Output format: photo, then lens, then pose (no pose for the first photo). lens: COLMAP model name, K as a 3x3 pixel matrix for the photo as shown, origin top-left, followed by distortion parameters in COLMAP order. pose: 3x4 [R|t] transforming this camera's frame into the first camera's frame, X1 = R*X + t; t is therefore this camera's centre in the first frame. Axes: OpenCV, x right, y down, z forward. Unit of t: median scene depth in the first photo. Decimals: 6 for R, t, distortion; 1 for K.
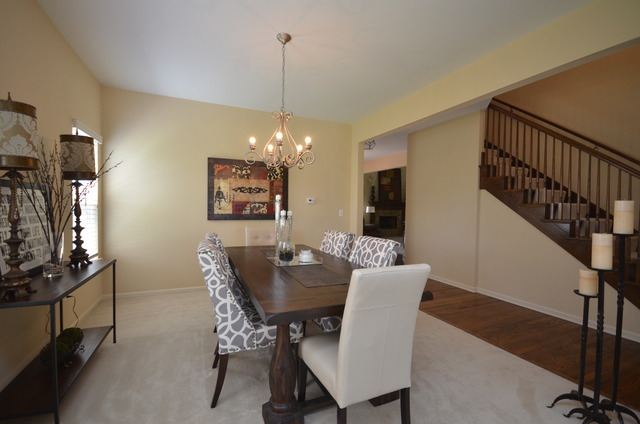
lens RADIAL K [[281.2, 0, 317.6], [0, 281.2, 212.6], [0, 0, 1]] dist [-0.000141, -0.003682]
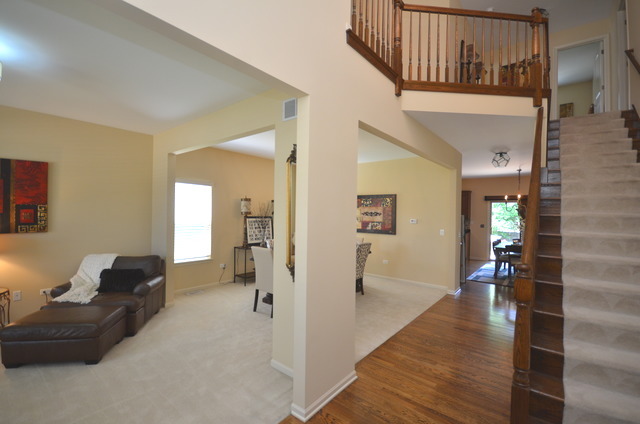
lens RADIAL K [[281.2, 0, 310.3], [0, 281.2, 210.0], [0, 0, 1]] dist [-0.000141, -0.003682]
pose [[0.440236, -0.012317, -0.897798, 0.995490], [-0.023417, 0.999408, -0.025193, -0.054222], [0.897577, 0.032115, 0.439687, 0.018530]]
